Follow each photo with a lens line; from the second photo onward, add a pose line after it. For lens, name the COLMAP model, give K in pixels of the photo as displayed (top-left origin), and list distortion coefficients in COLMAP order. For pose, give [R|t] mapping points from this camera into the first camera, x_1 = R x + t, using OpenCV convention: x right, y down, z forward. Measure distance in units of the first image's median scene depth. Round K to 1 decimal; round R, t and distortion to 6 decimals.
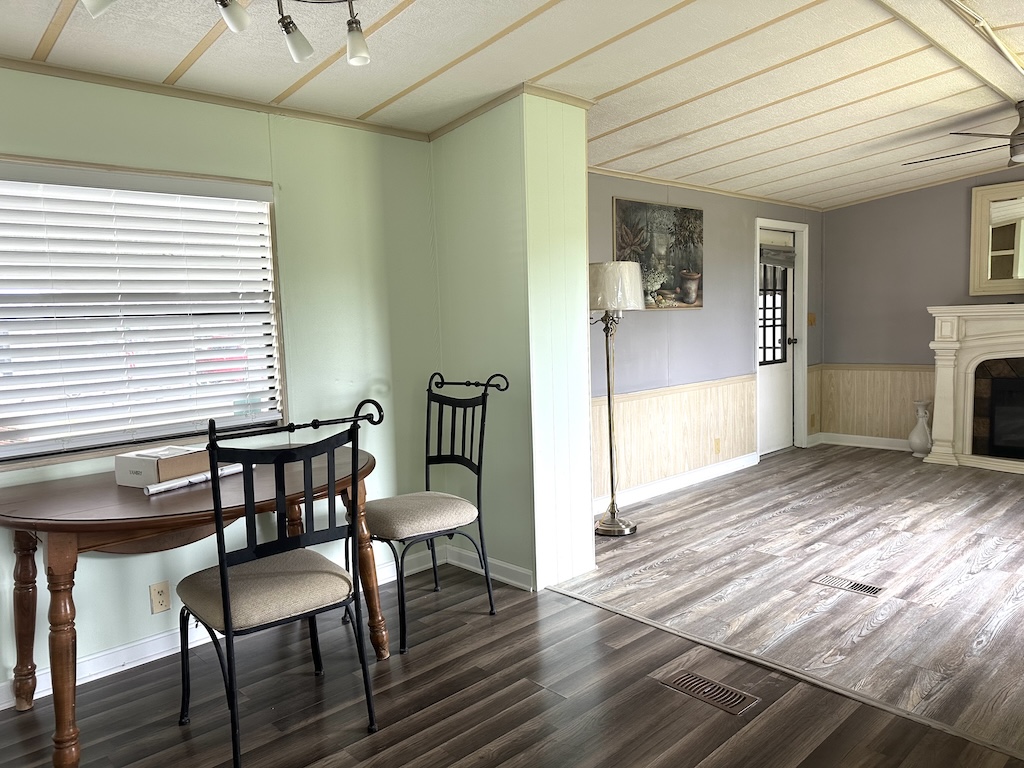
lens RADIAL K [[710.9, 0, 495.4], [0, 710.9, 394.1], [0, 0, 1]] dist [0.048794, -0.061840]
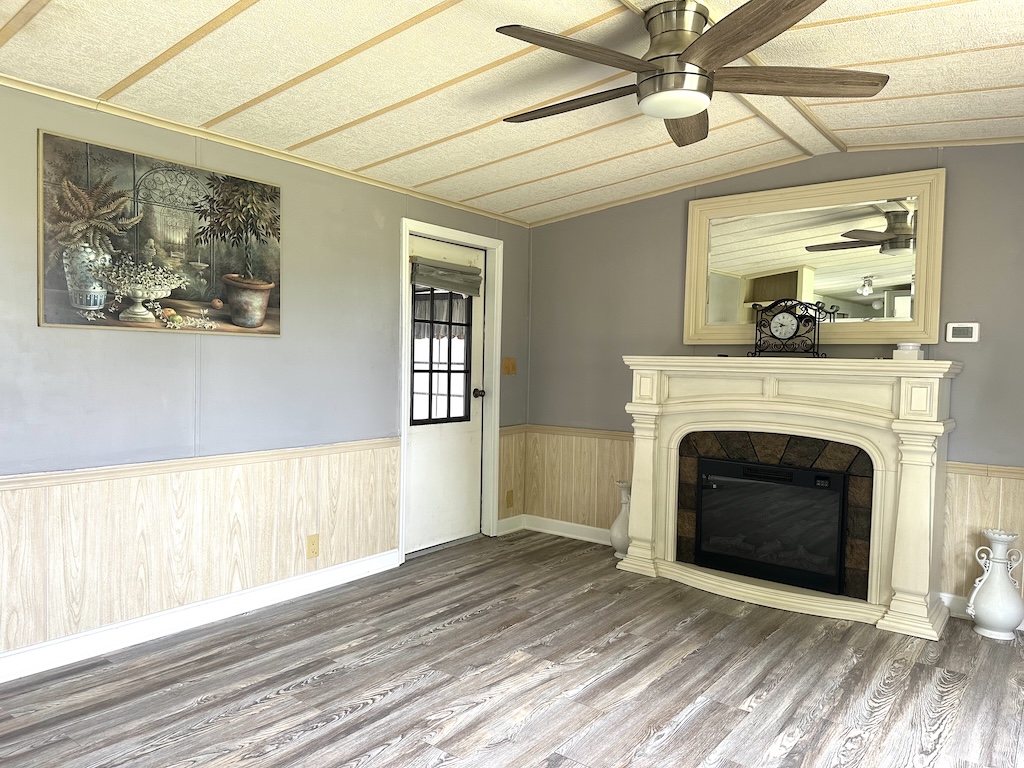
lens RADIAL K [[710.9, 0, 500.5], [0, 710.9, 386.6], [0, 0, 1]] dist [0.048794, -0.061840]
pose [[0.985440, 0.050193, 0.162446, 0.421778], [-0.039172, 0.996753, -0.070351, -0.039428], [-0.165450, 0.062964, 0.984206, 0.355074]]
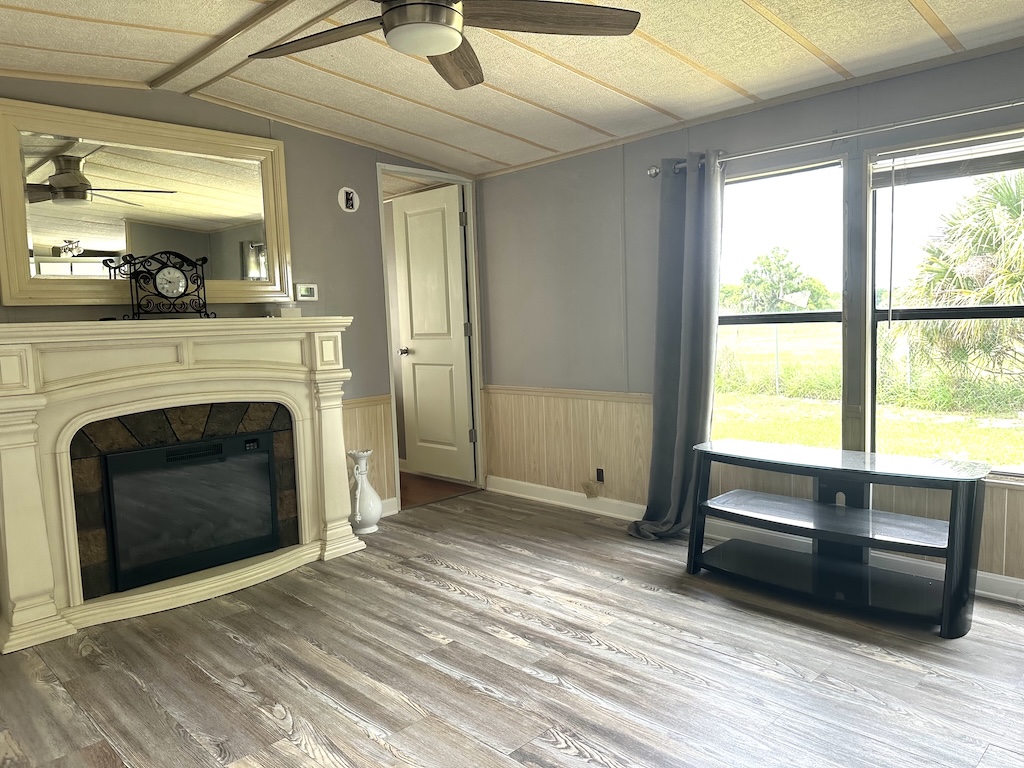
lens RADIAL K [[710.9, 0, 519.6], [0, 710.9, 384.9], [0, 0, 1]] dist [0.048794, -0.061840]
pose [[-0.039209, -0.060389, 0.997405, 0.148524], [0.137765, 0.988313, 0.065254, -0.076048], [-0.989689, 0.139966, -0.030431, 0.782197]]
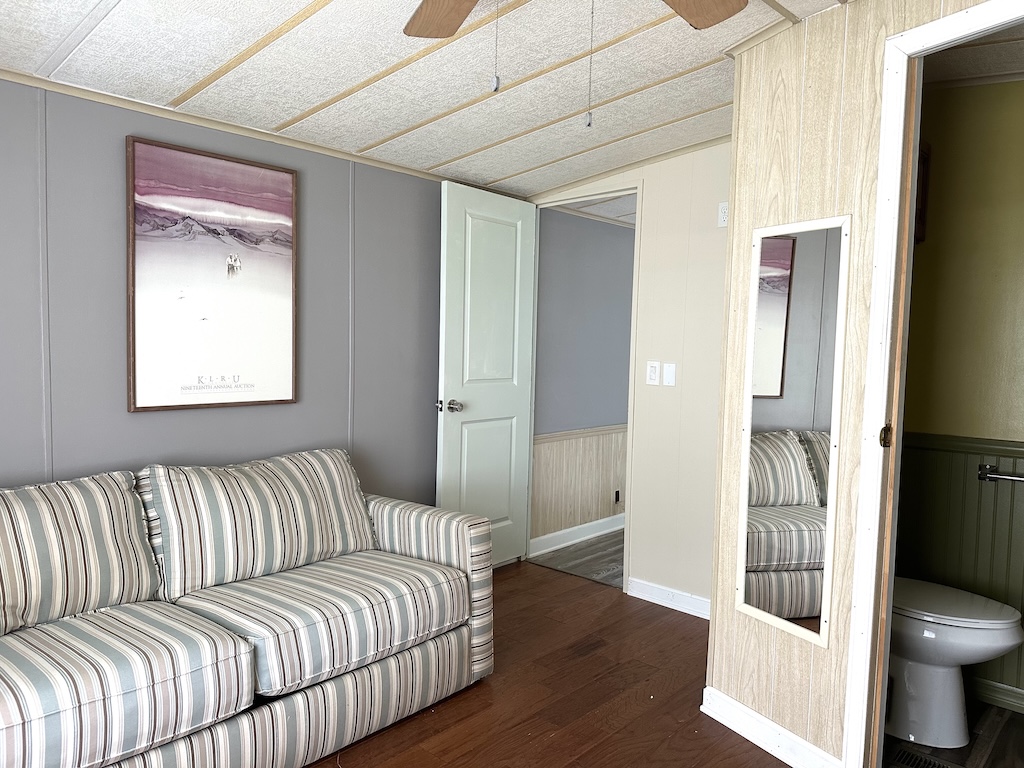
lens RADIAL K [[710.9, 0, 511.1], [0, 710.9, 383.5], [0, 0, 1]] dist [0.048794, -0.061840]
pose [[-0.997069, 0.018513, -0.074230, 1.263282], [0.006608, 0.987493, 0.157526, -0.223967], [0.076217, 0.156574, -0.984721, 1.671894]]
